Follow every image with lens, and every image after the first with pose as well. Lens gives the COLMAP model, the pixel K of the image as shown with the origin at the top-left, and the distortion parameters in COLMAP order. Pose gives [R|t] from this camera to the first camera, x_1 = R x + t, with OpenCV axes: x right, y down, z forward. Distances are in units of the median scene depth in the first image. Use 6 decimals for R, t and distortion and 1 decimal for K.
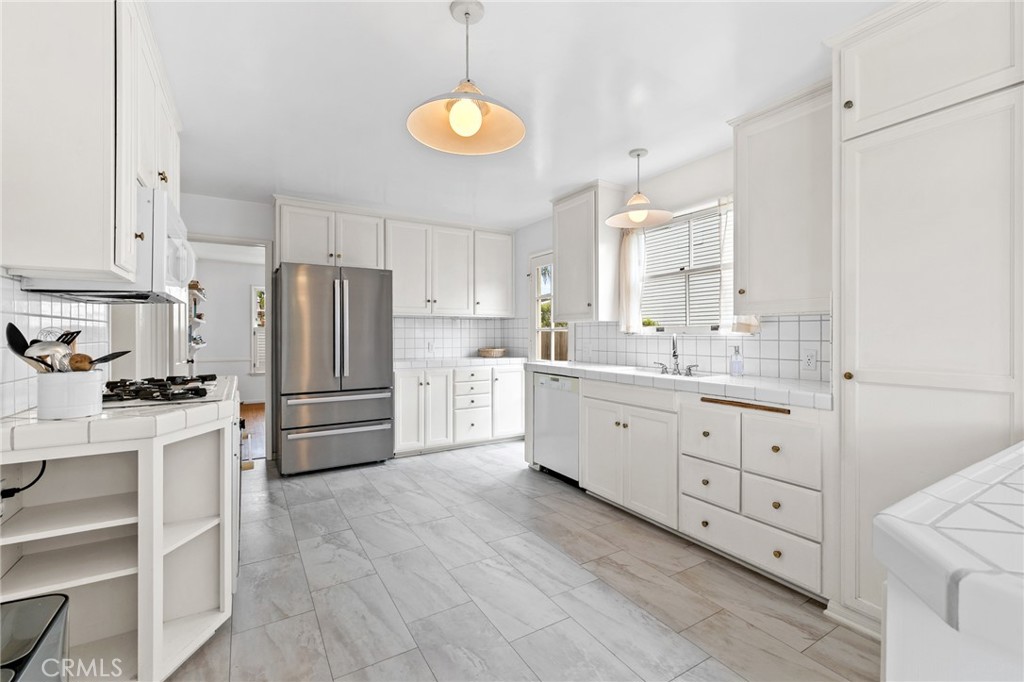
lens RADIAL K [[442.8, 0, 510.4], [0, 442.8, 336.3], [0, 0, 1]] dist [0.002285, 0.000511]
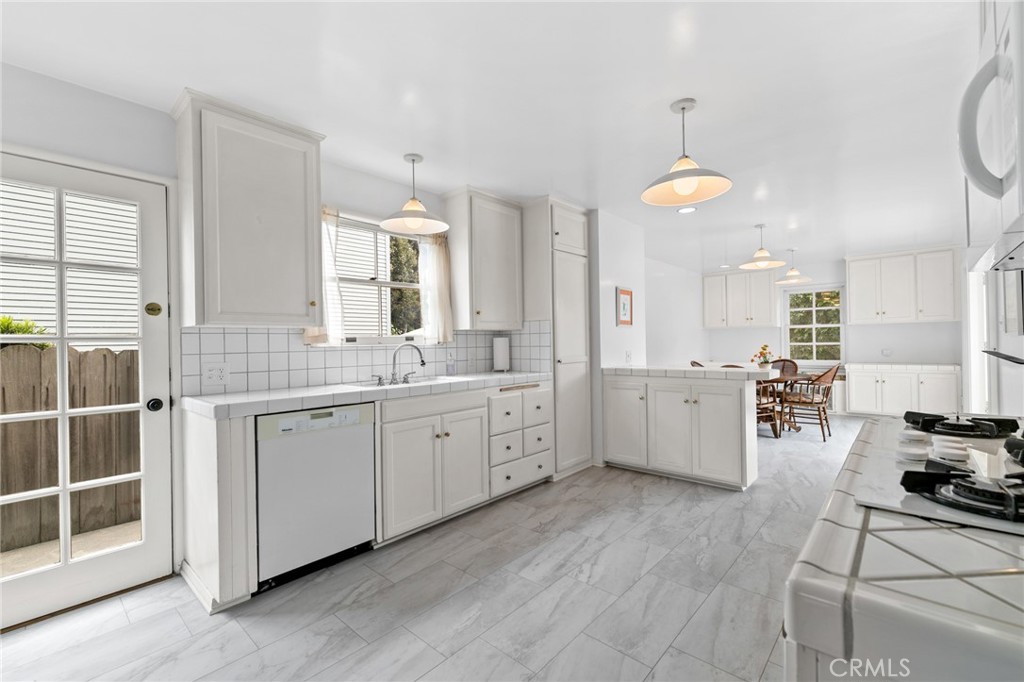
lens RADIAL K [[442.8, 0, 516.0], [0, 442.8, 345.3], [0, 0, 1]] dist [0.002285, 0.000511]
pose [[-0.300835, -0.000918, 0.953676, -0.927718], [0.020082, 0.999772, 0.007297, -0.005646], [-0.953465, 0.021347, -0.300748, 1.427085]]
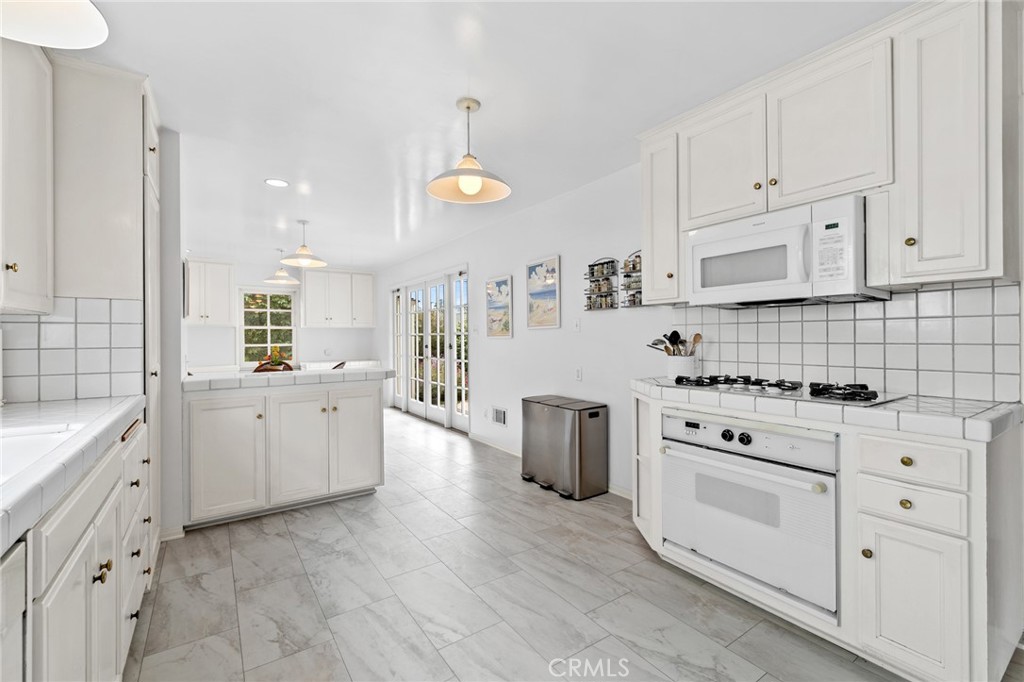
lens RADIAL K [[442.8, 0, 520.6], [0, 442.8, 338.4], [0, 0, 1]] dist [0.002285, 0.000511]
pose [[-0.996857, 0.006448, -0.078961, -0.107872], [0.006001, 0.999965, 0.005902, -0.007561], [0.078996, 0.005409, -0.996860, 1.777254]]
